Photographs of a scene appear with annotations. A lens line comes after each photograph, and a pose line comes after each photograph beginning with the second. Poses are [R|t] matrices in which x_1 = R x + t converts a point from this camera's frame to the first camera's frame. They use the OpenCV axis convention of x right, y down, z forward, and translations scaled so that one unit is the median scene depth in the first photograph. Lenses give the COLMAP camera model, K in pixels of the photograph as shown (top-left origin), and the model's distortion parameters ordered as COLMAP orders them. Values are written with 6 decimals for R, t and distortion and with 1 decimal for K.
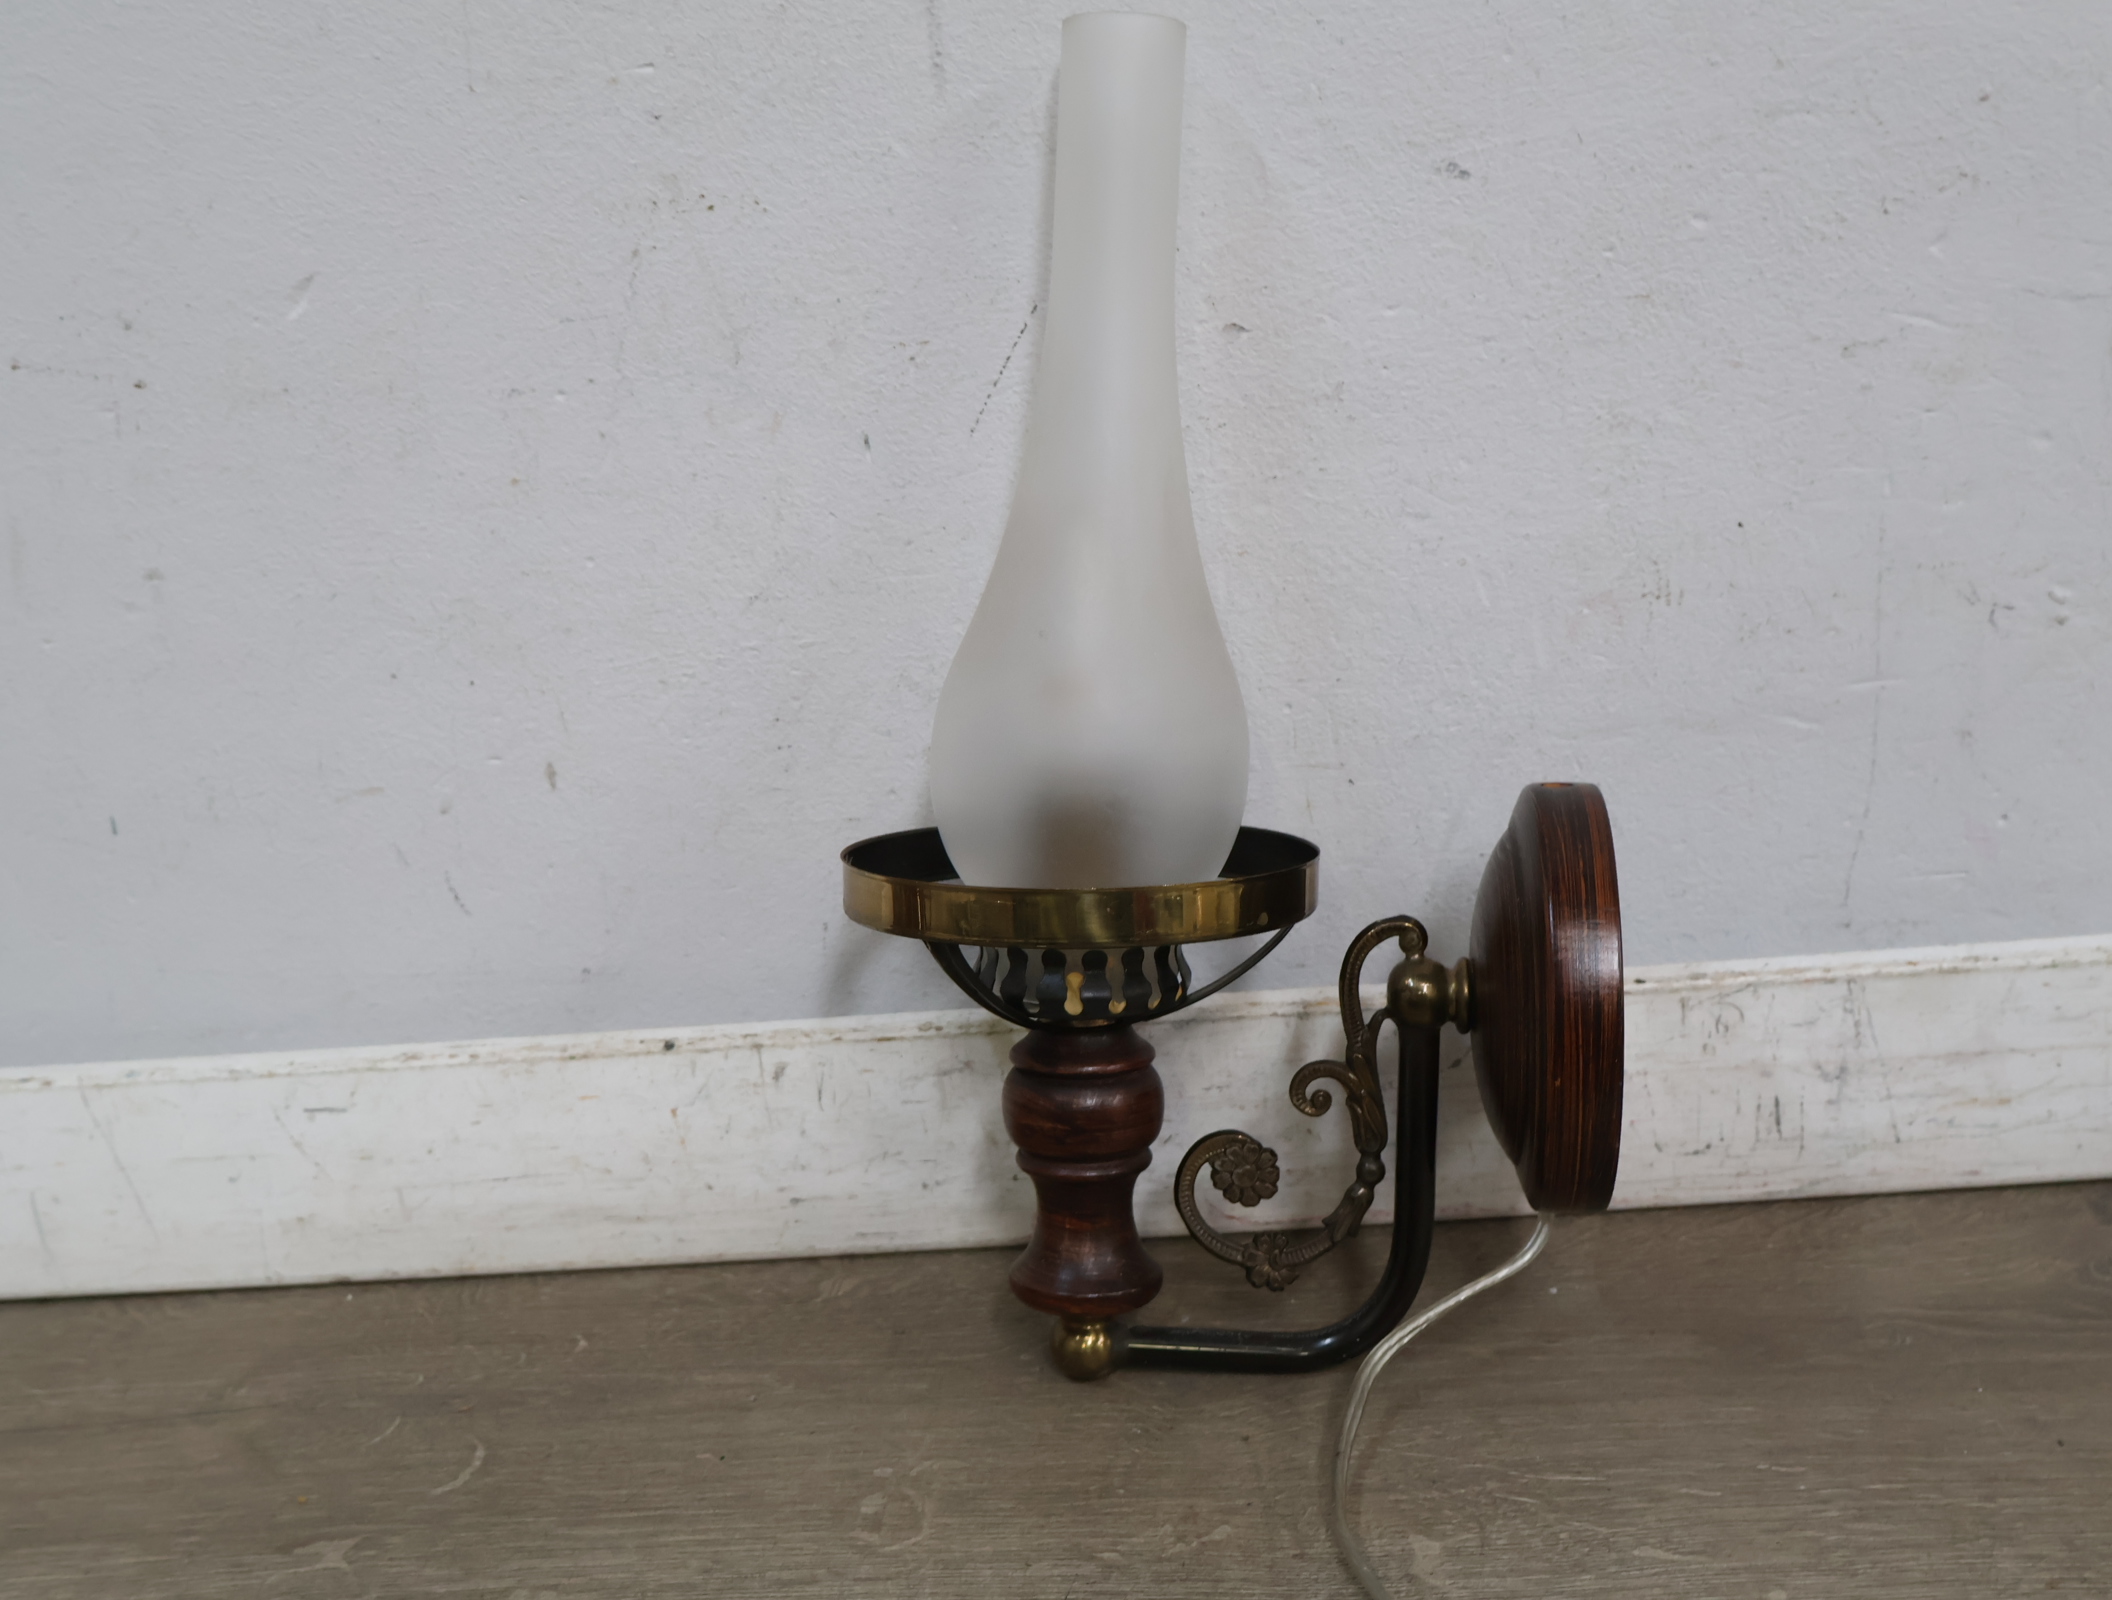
lens RADIAL K [[2250.3, 0, 1056.0], [0, 2250.3, 800.0], [0, 0, 1]] dist [0.003673, 0.022942]
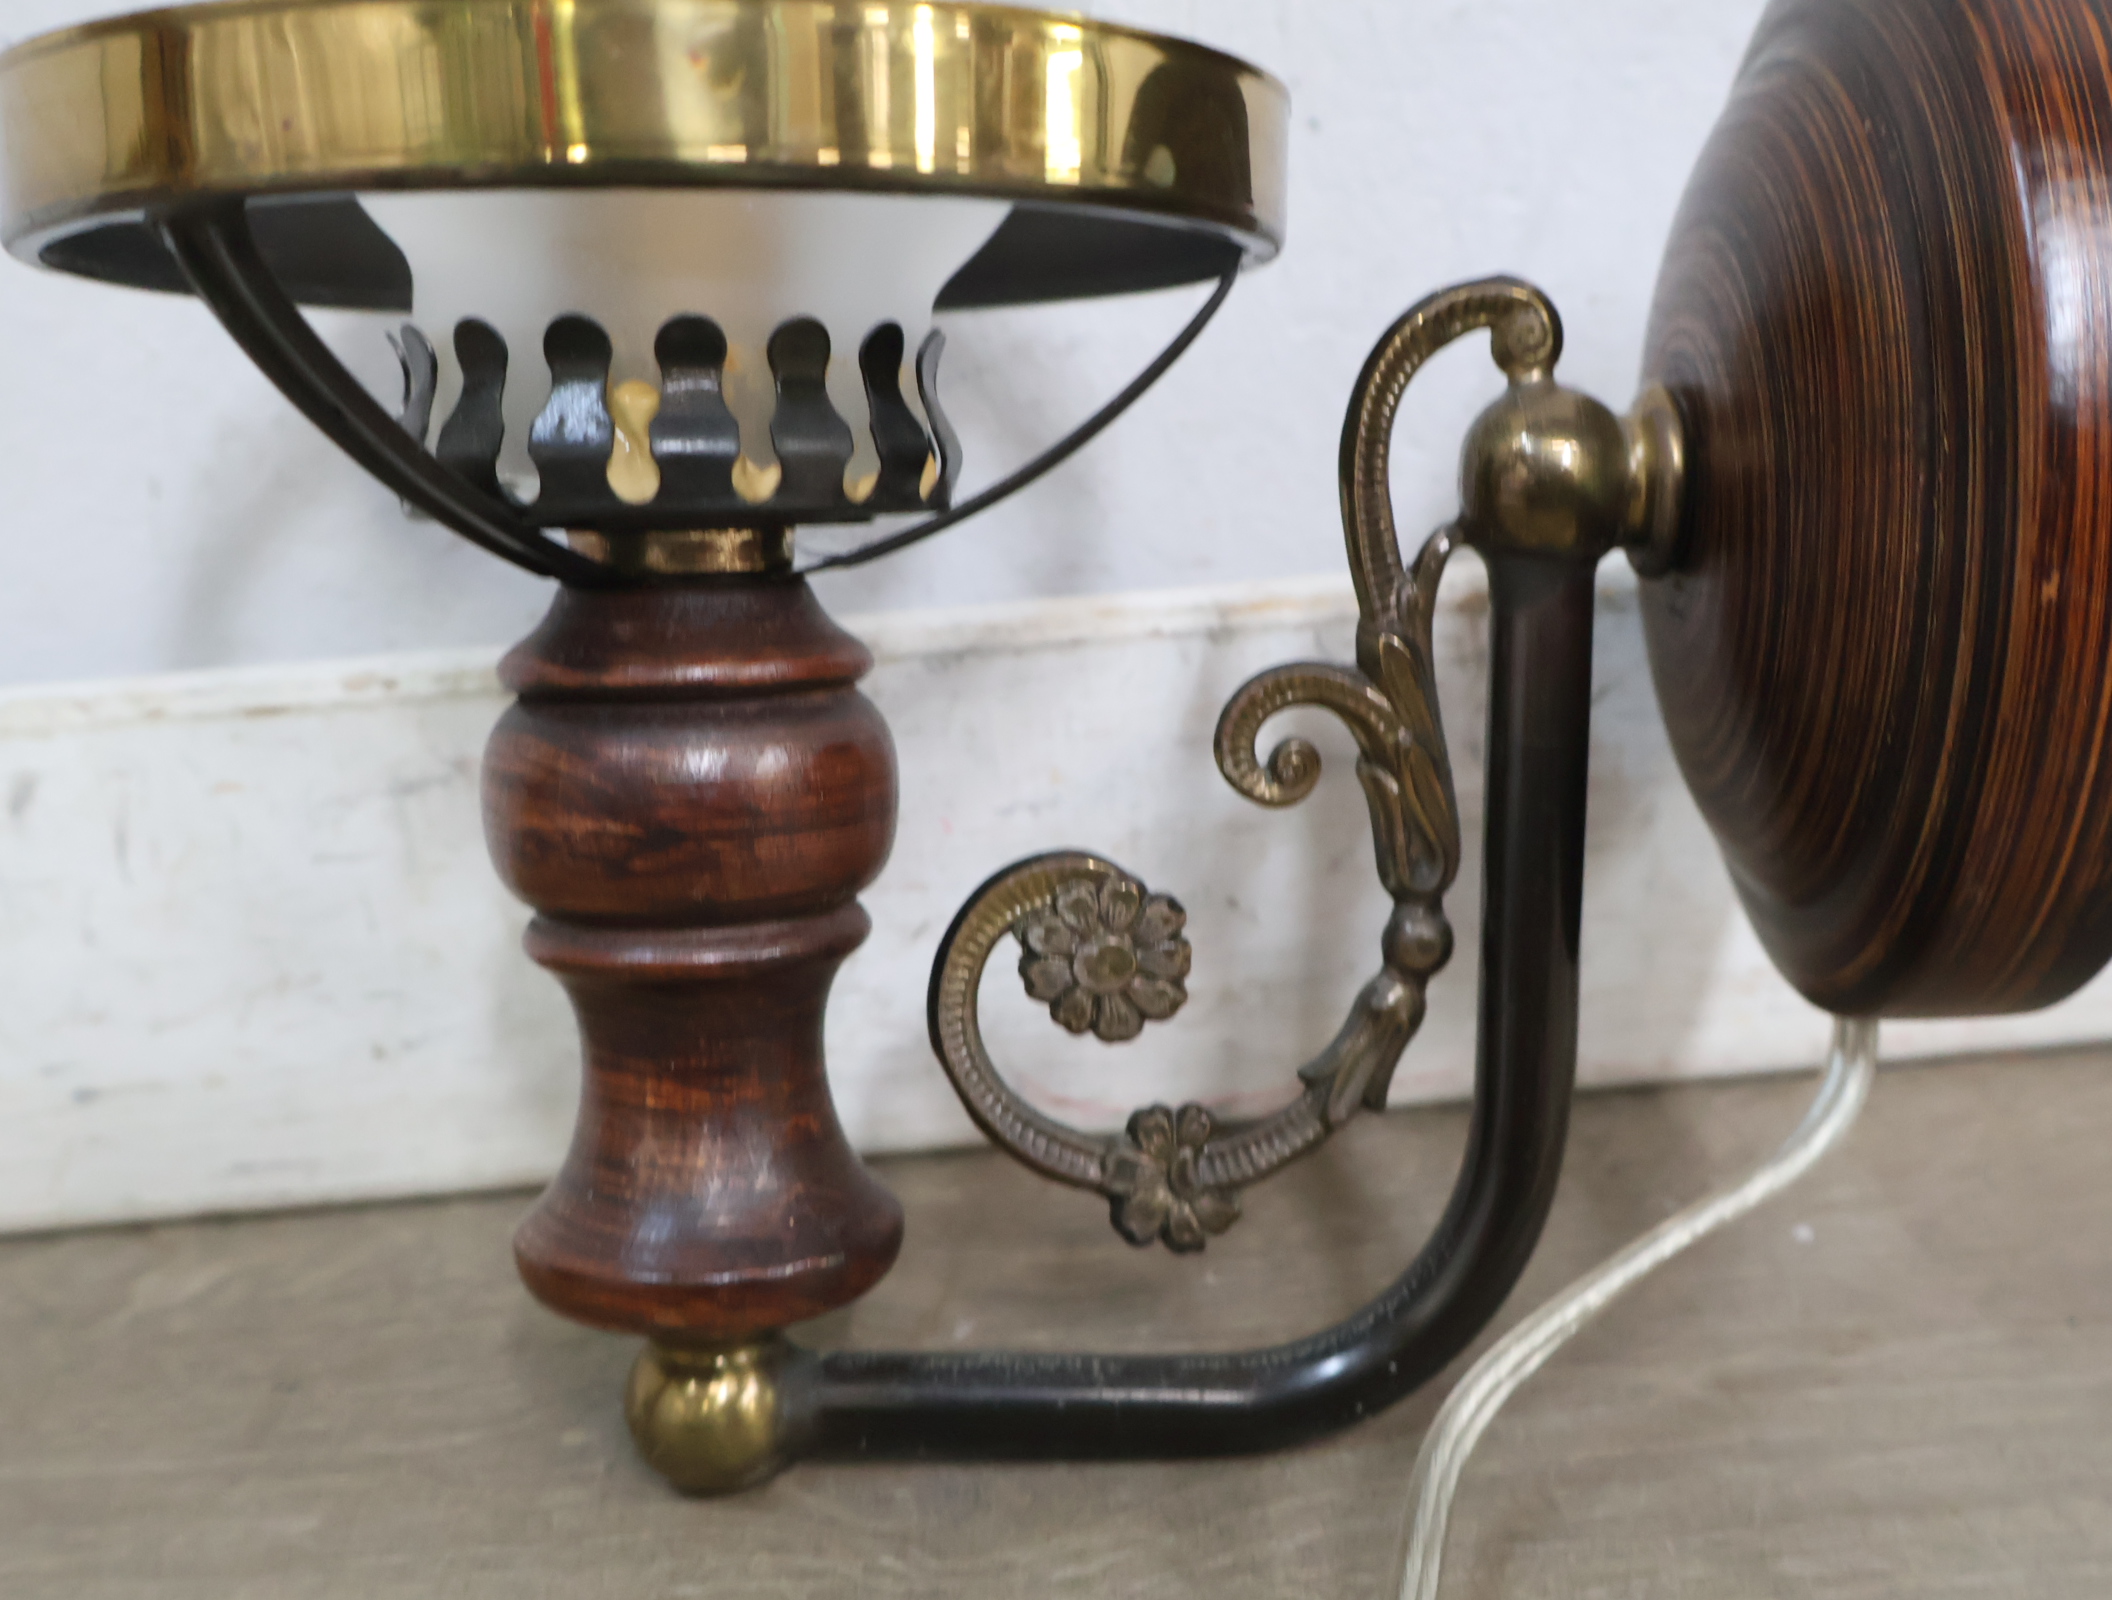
lens RADIAL K [[2250.3, 0, 1056.0], [0, 2250.3, 800.0], [0, 0, 1]] dist [0.003673, 0.022942]
pose [[0.995627, -0.015259, 0.092163, 0.039256], [0.015424, 0.999880, -0.001076, 0.138242], [-0.092136, 0.002493, 0.995743, 0.605398]]
